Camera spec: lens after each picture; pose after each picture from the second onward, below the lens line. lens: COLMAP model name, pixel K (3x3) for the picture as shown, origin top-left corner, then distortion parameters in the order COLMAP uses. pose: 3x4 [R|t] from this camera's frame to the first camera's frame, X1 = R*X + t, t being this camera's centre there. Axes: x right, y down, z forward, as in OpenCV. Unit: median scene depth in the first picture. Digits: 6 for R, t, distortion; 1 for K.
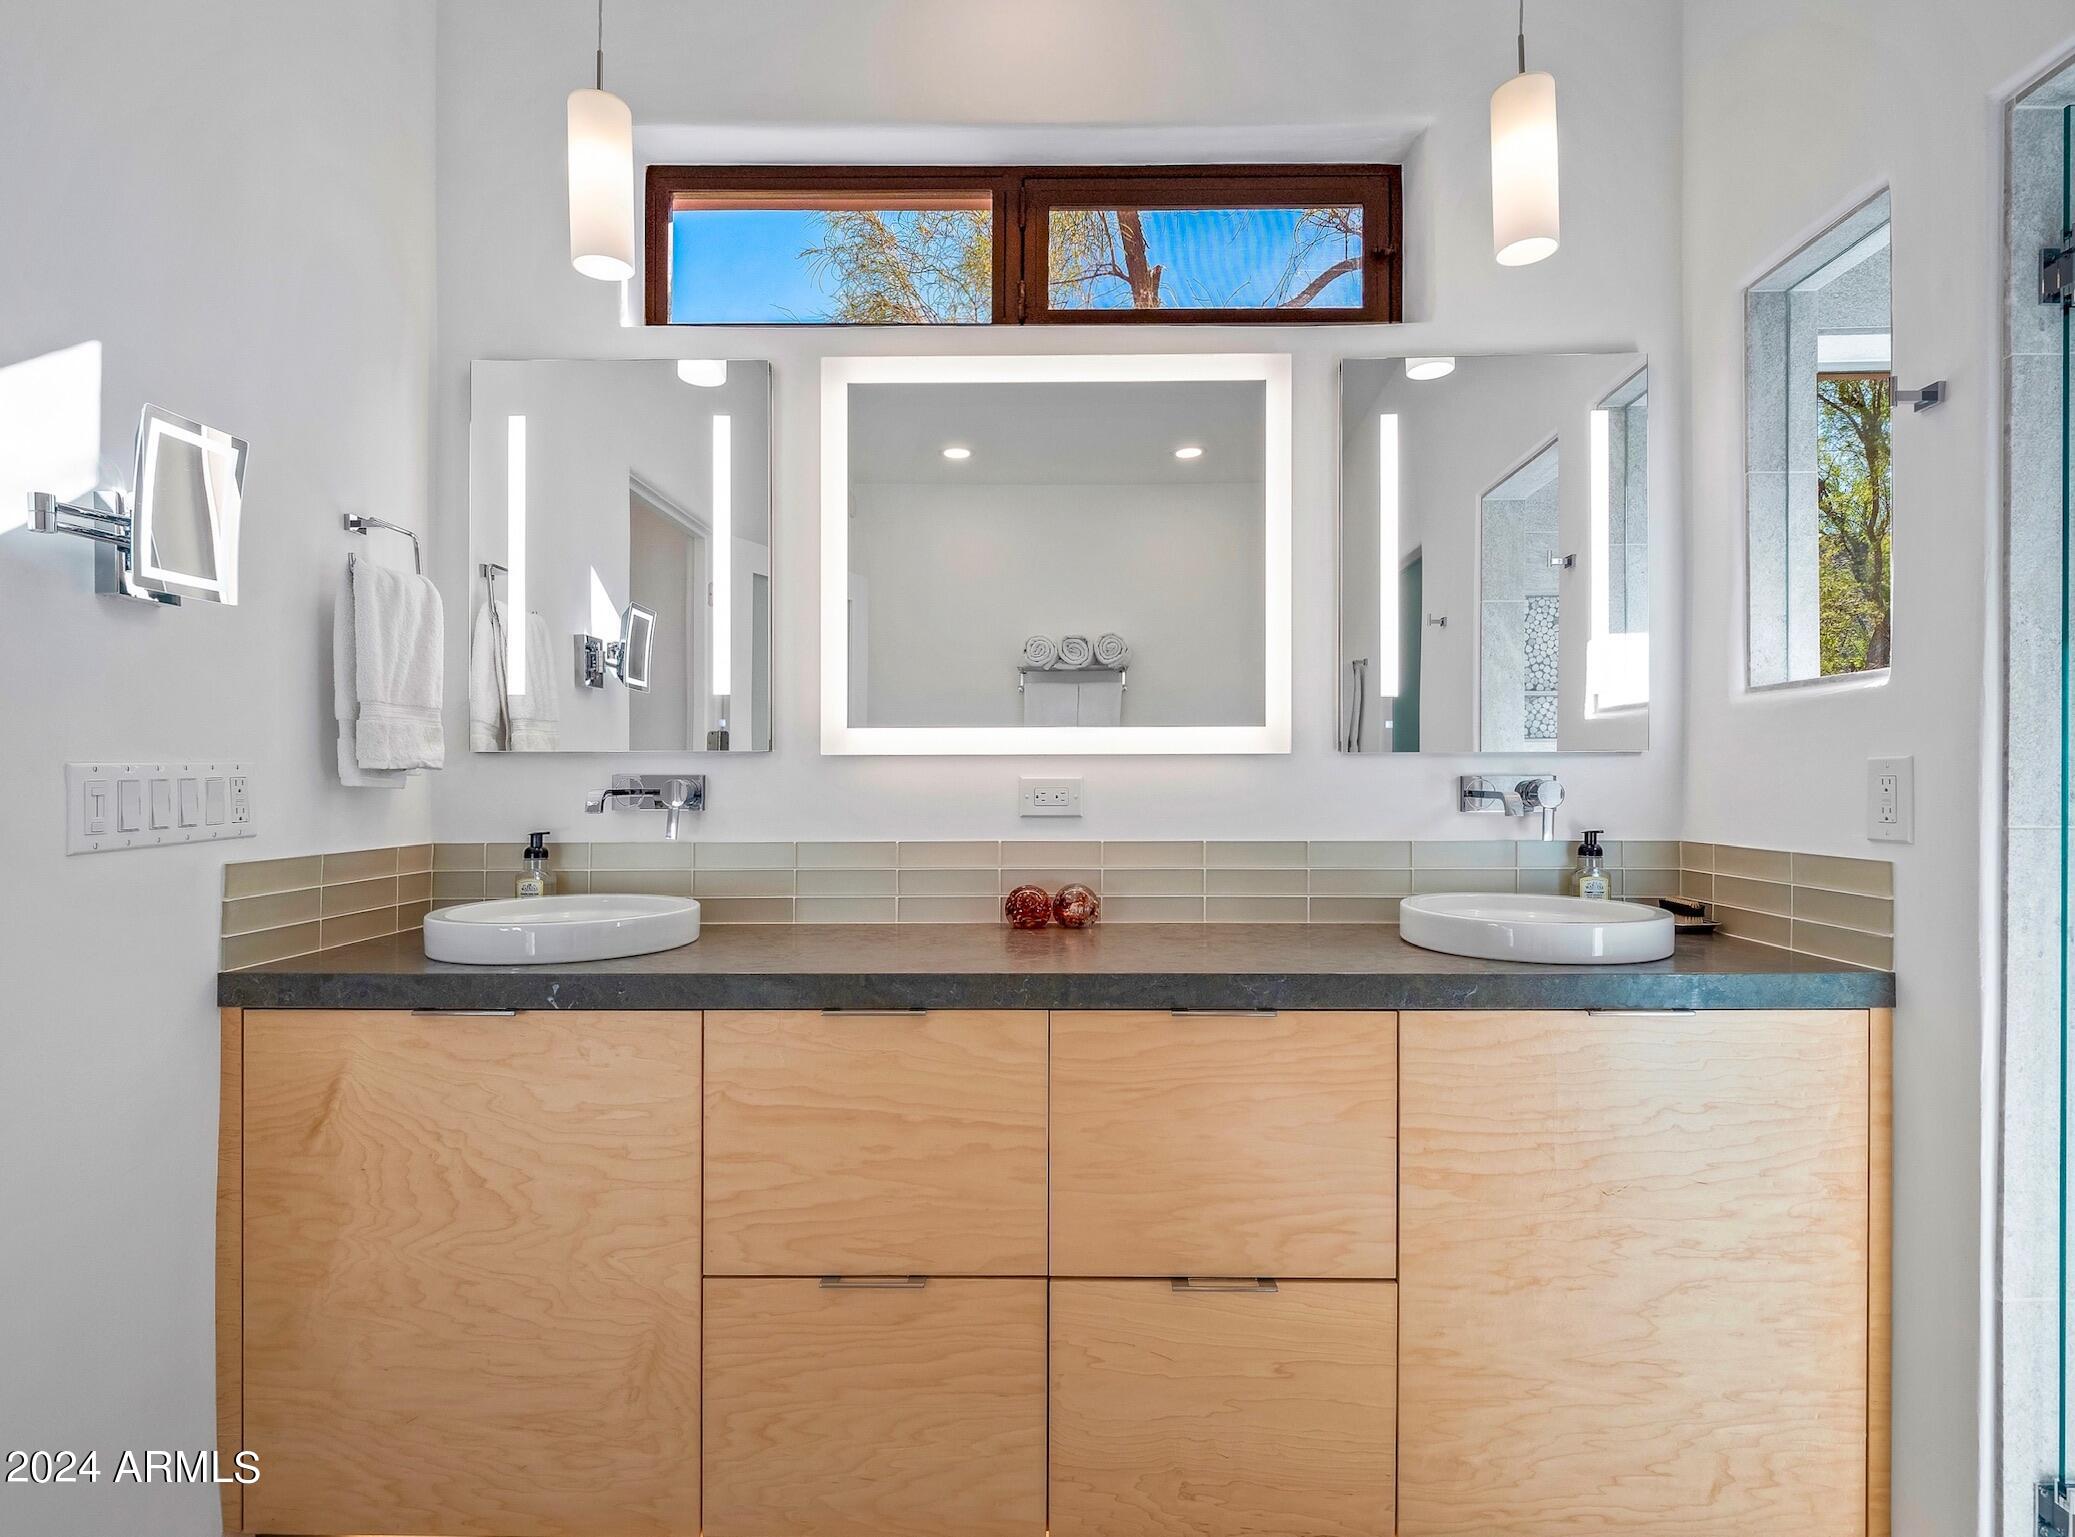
lens RADIAL K [[1038.4, 0, 1069.7], [0, 1038.4, 781.1], [0, 0, 1]] dist [-0.005908, 0.000422]
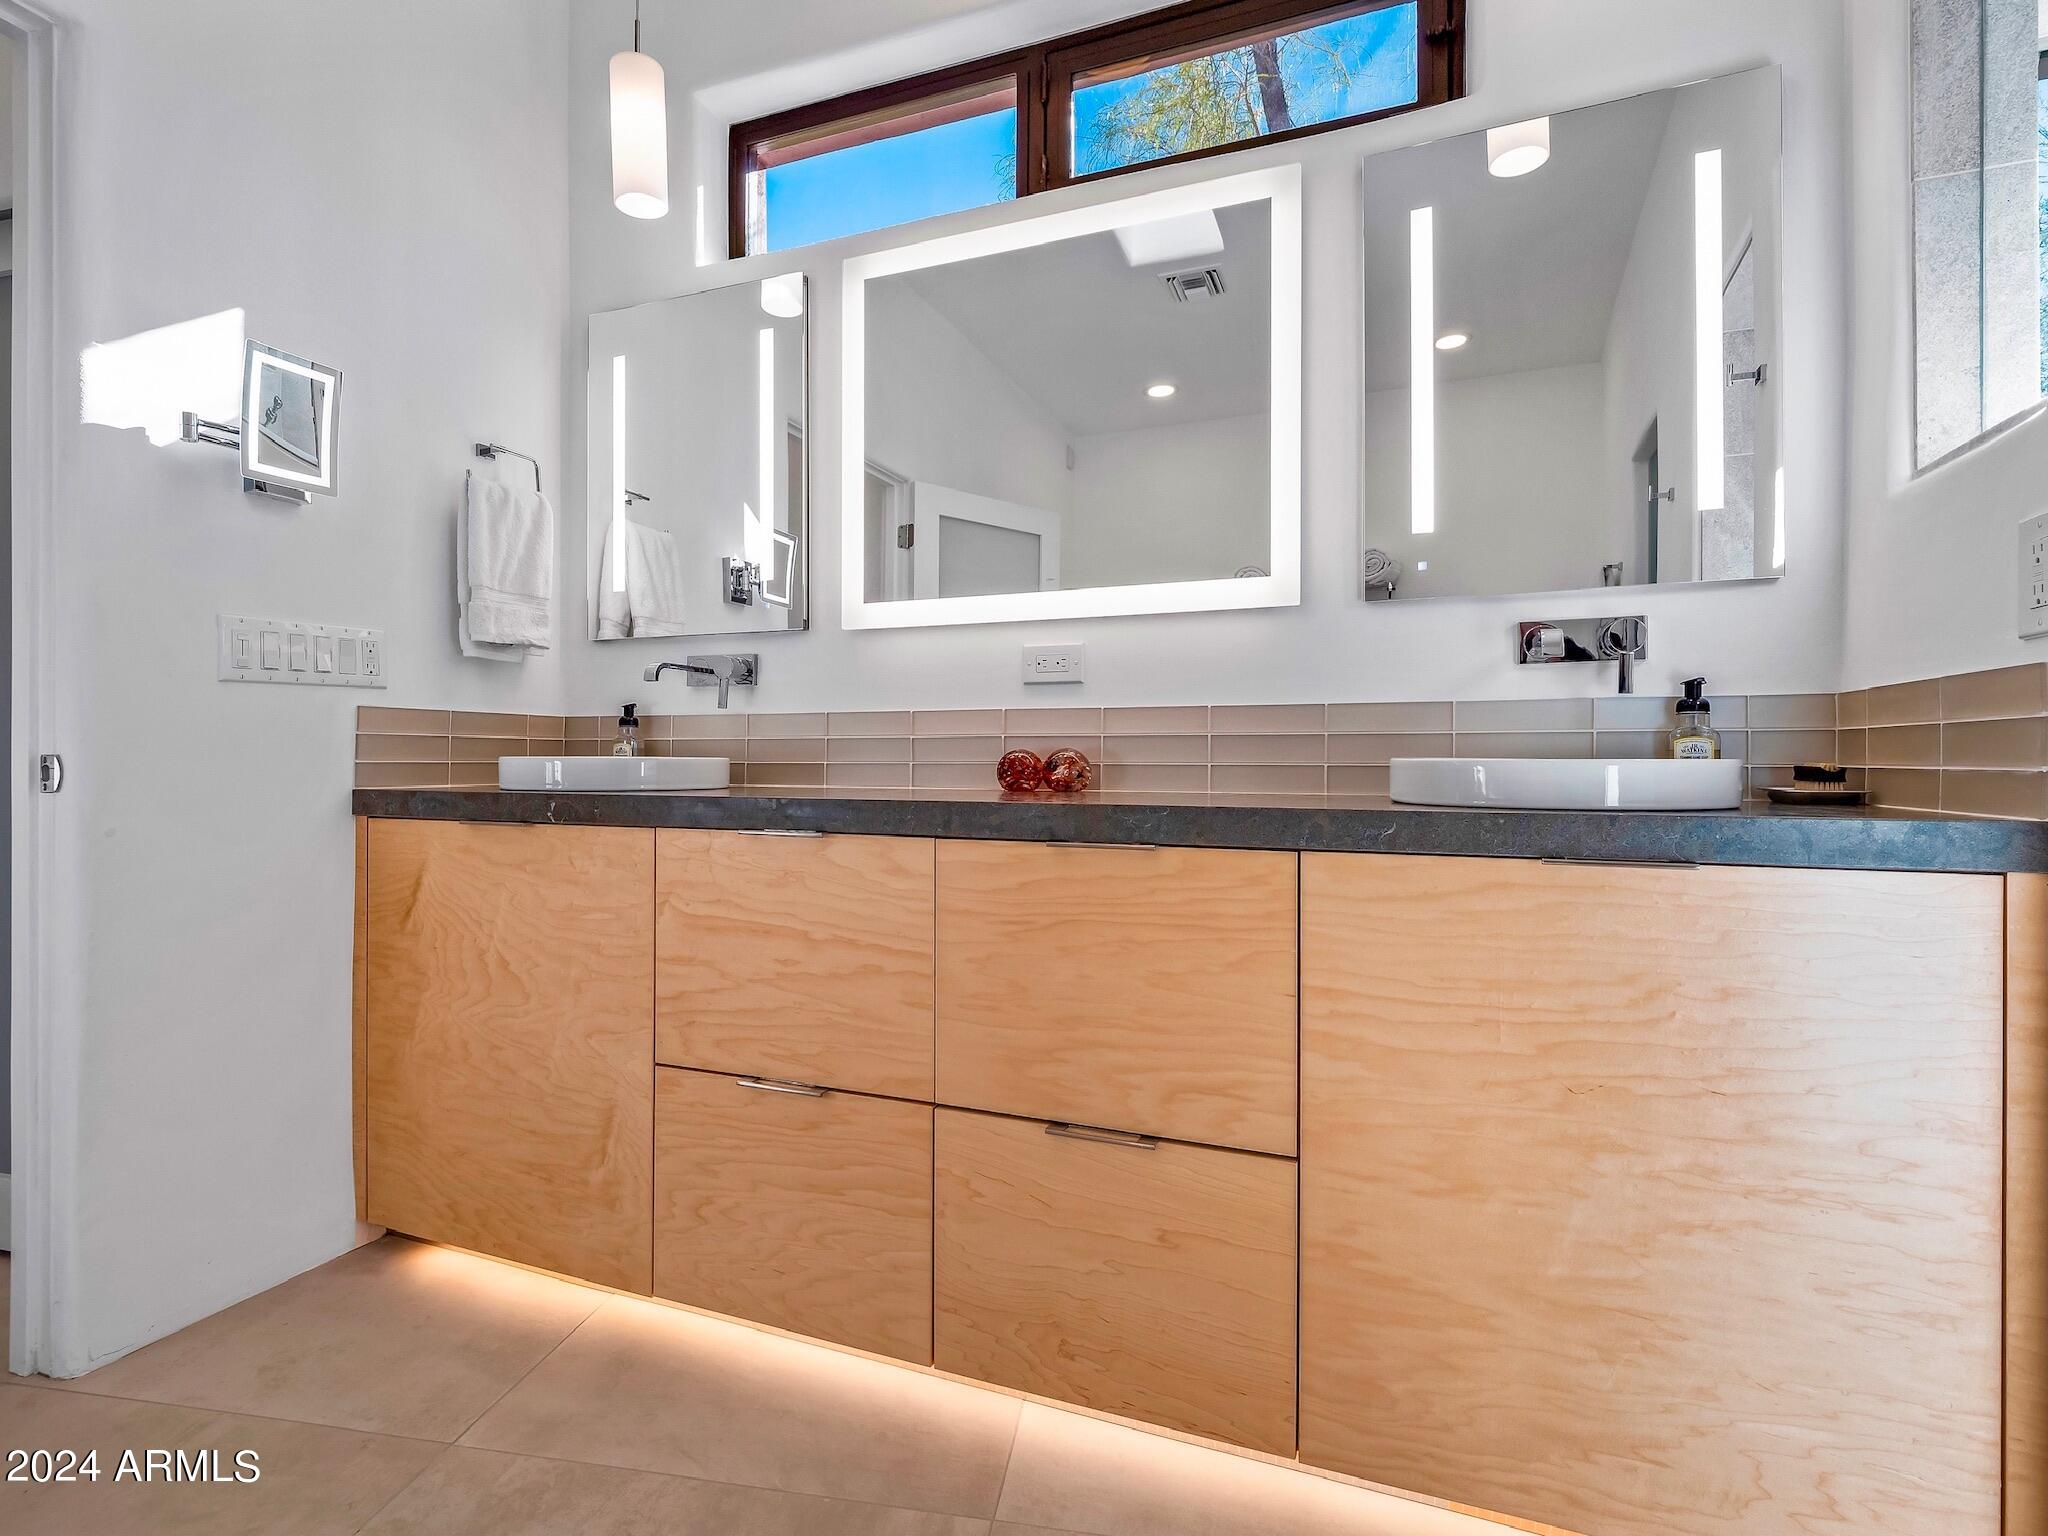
lens RADIAL K [[1006.1, 0, 1013.6], [0, 1006.1, 758.5], [0, 0, 1]] dist [0.001454, -0.001694]
pose [[0.929454, -0.001242, -0.368935, 0.405858], [0.000870, 0.999999, -0.001176, 0.144039], [0.368936, 0.000772, 0.929455, 0.122384]]
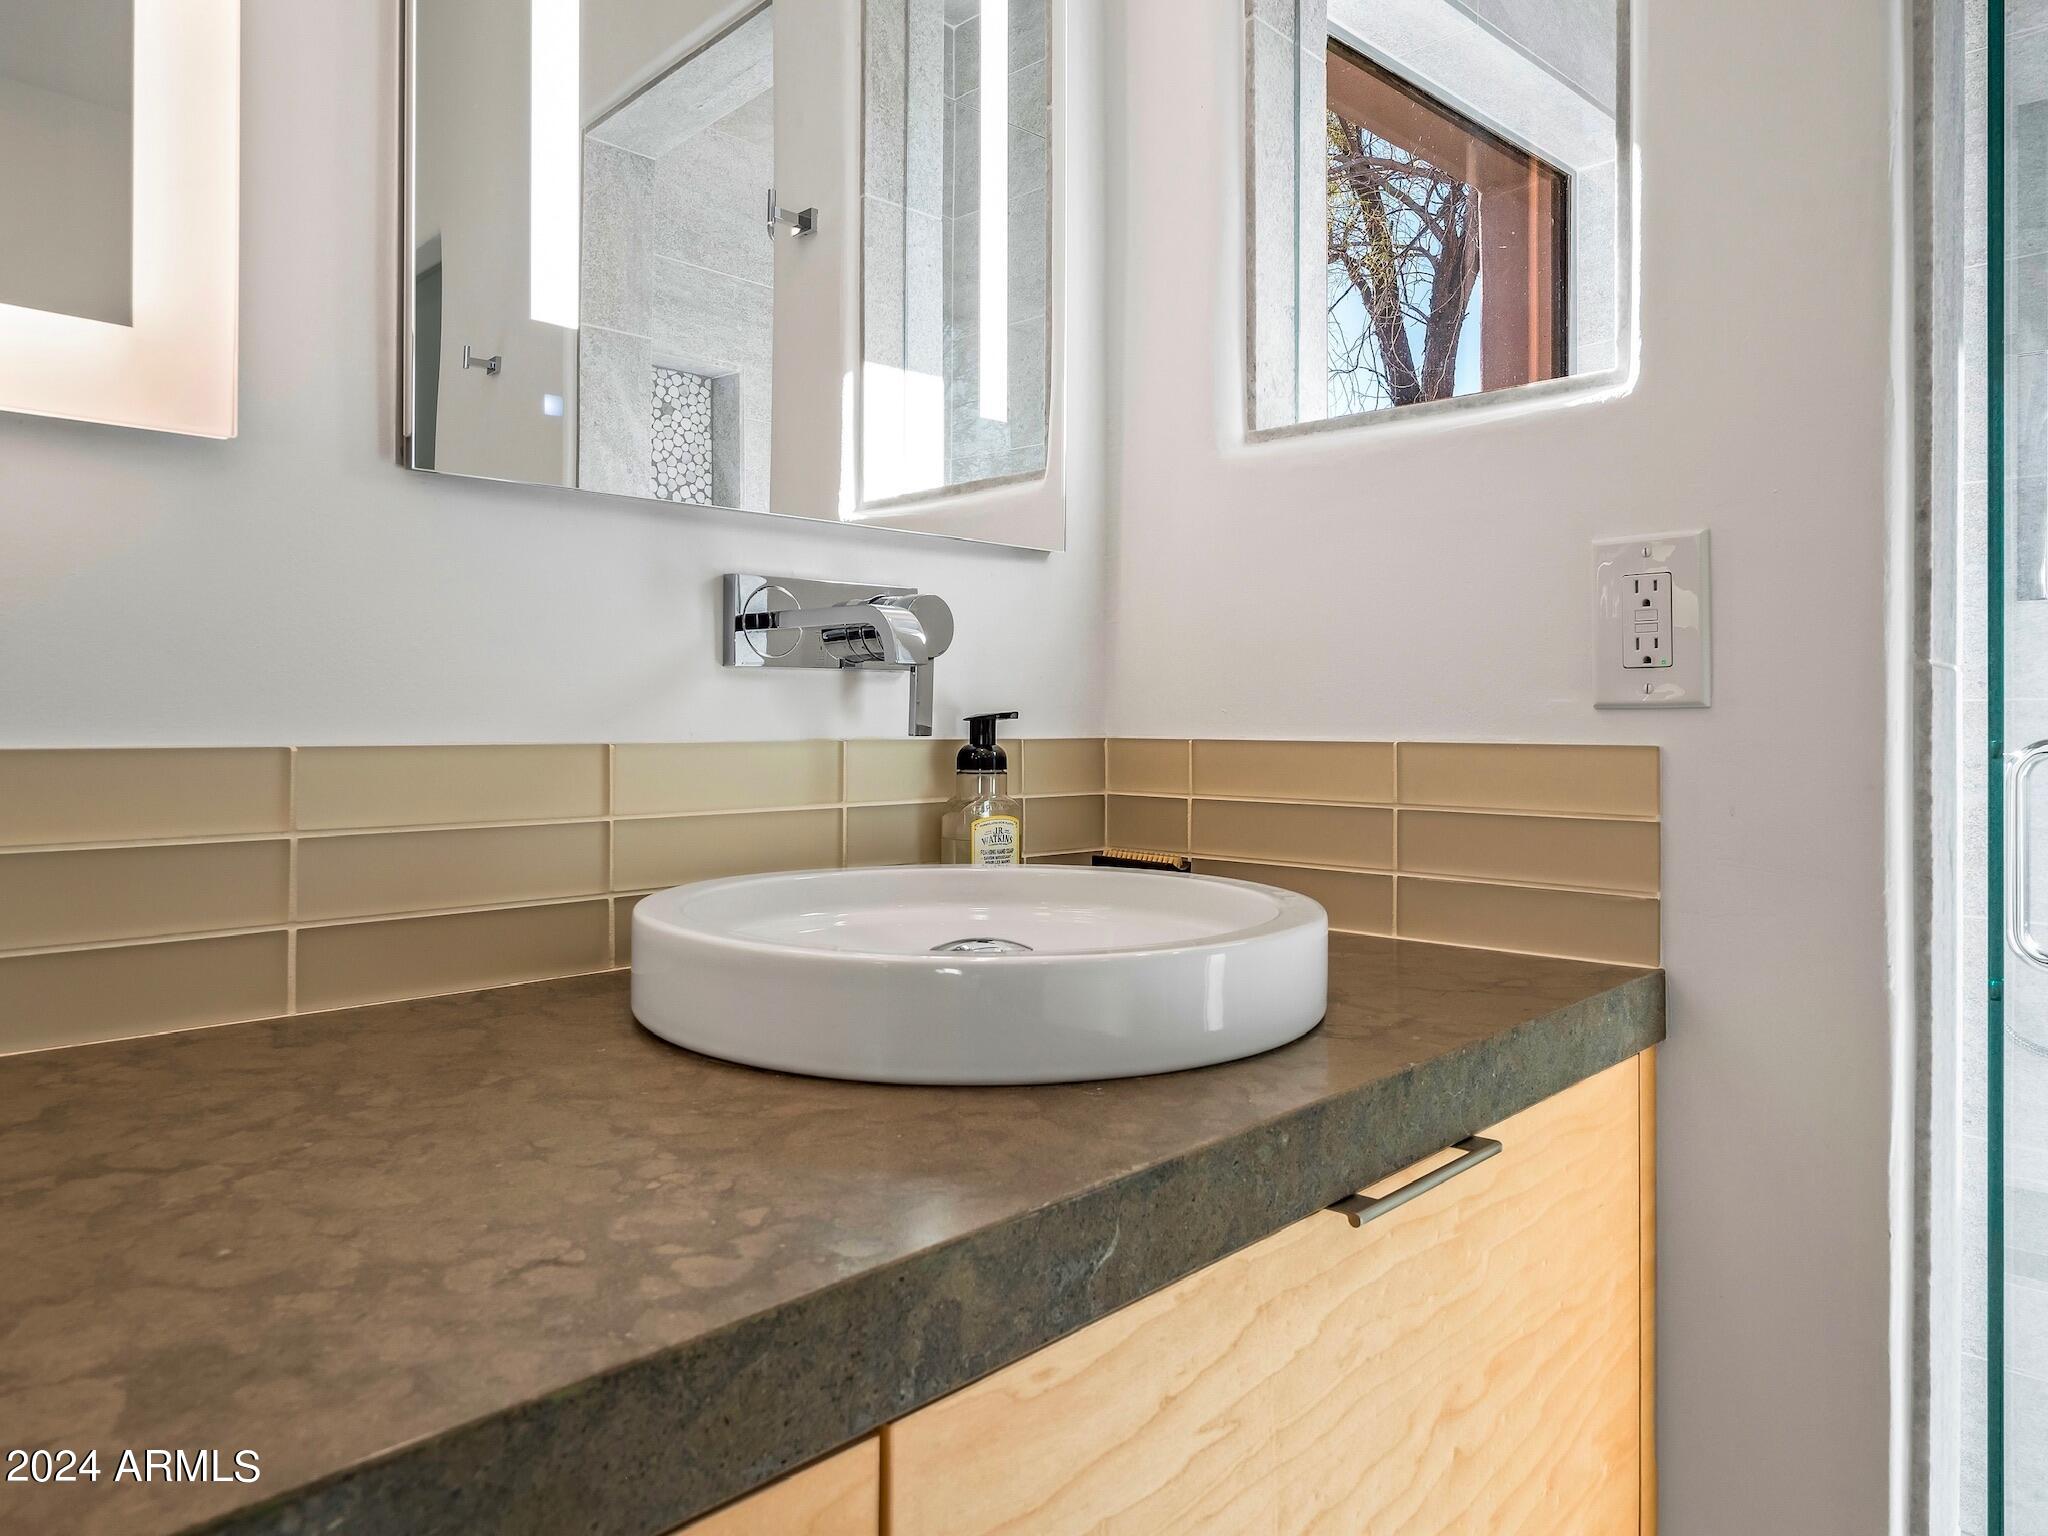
lens RADIAL K [[1341.8, 0, 1055.8], [0, 1341.8, 719.3], [0, 0, 1]] dist [0.000949, 0.000294]
pose [[0.681393, 0.002188, 0.731915, 0.126656], [-0.003774, 0.999993, 0.000524, 0.065900], [-0.731908, -0.003119, 0.681396, 0.772115]]
